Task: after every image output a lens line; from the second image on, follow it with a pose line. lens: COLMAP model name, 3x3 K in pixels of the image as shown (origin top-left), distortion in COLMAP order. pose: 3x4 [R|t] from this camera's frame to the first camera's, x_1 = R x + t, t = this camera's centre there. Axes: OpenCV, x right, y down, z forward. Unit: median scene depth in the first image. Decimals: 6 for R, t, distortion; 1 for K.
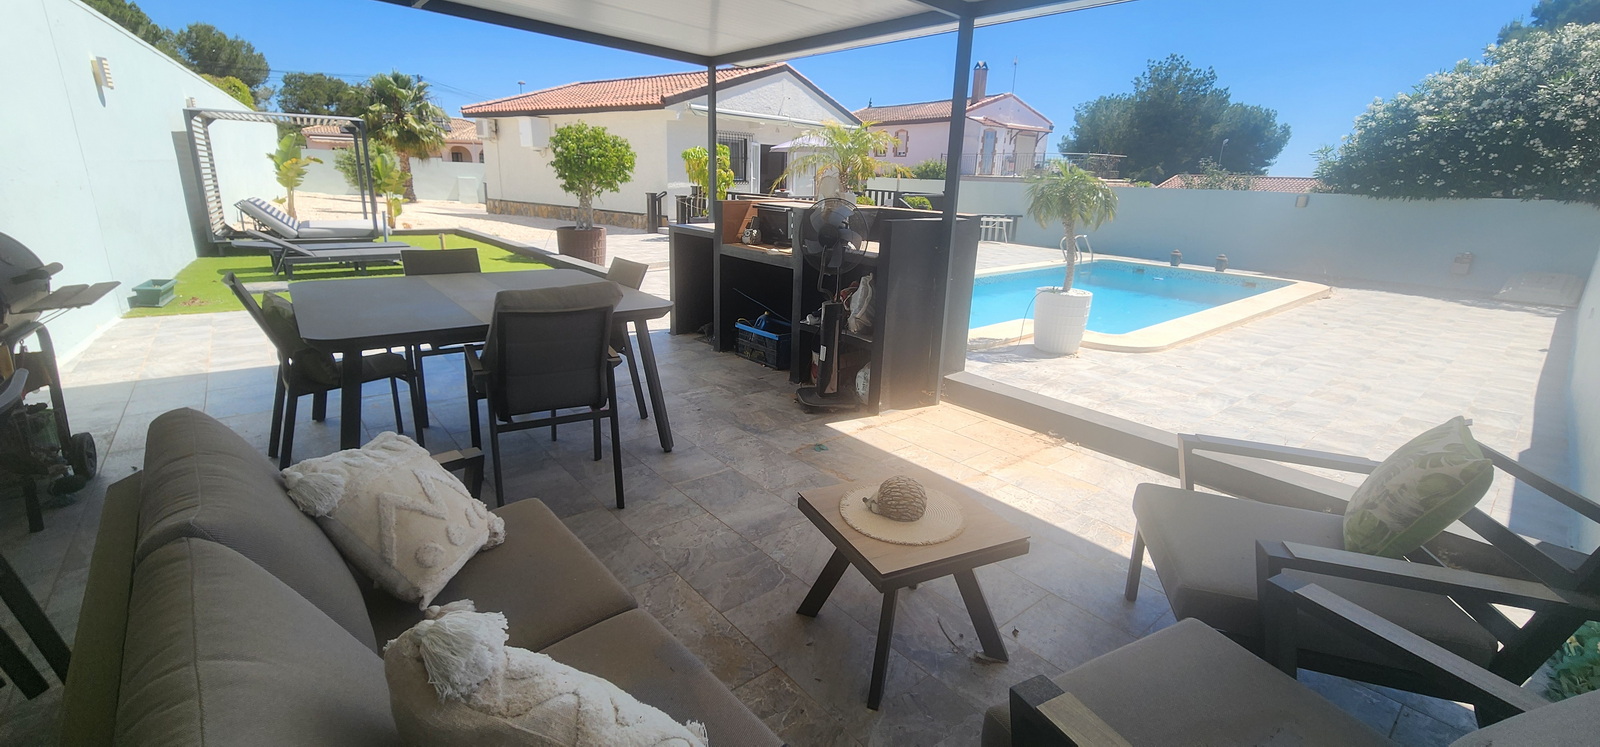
lens RADIAL K [[670.3, 0, 810.4], [0, 670.3, 347.2], [0, 0, 1]] dist [0.000103, 0.000317]
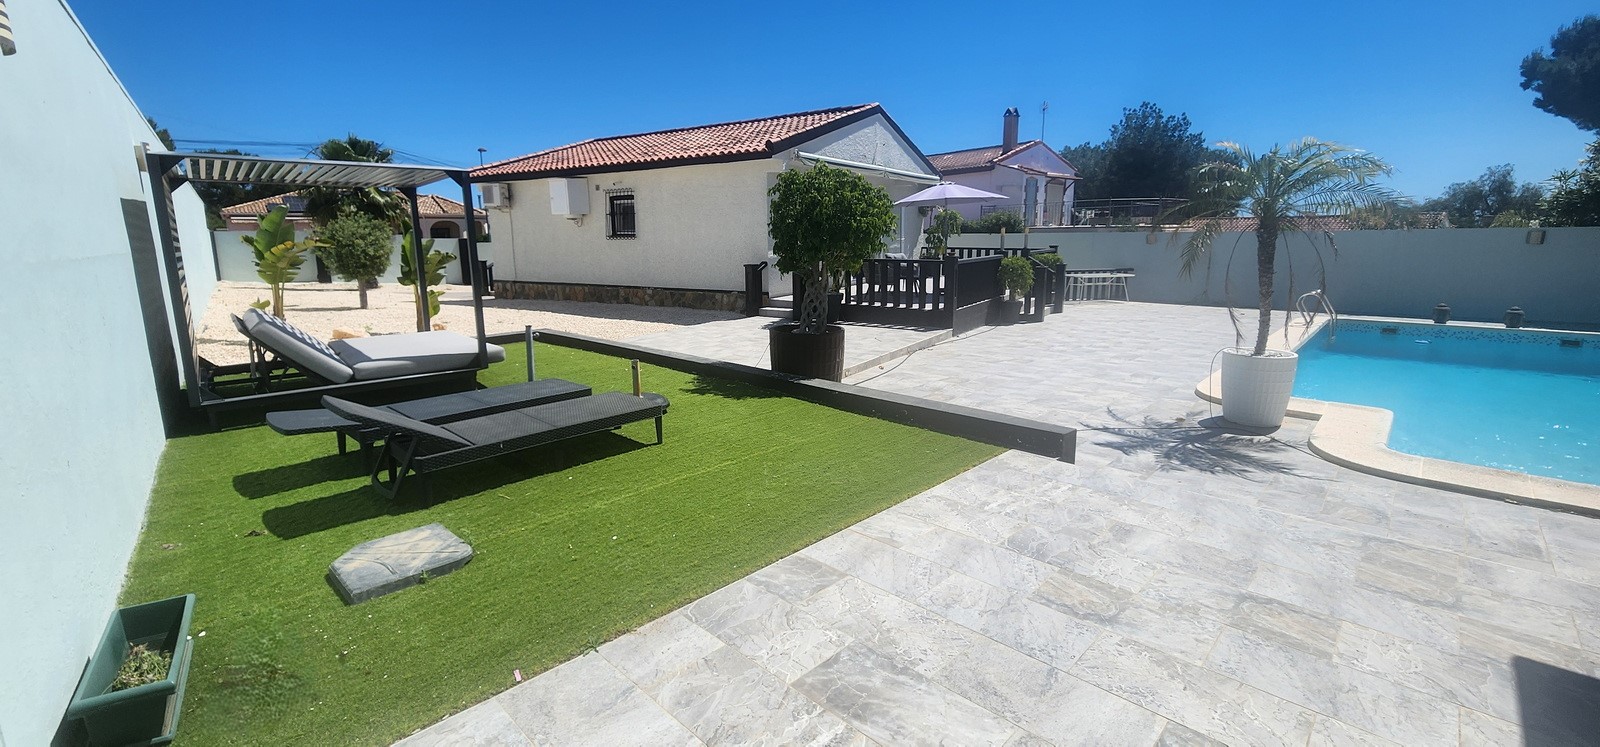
lens RADIAL K [[662.1, 0, 801.7], [0, 662.1, 349.3], [0, 0, 1]] dist [-0.000356, 0.000772]
pose [[0.994348, -0.059578, 0.087876, -0.202891], [0.066434, 0.994794, -0.077271, -0.055860], [-0.082814, 0.082672, 0.993130, 0.194433]]
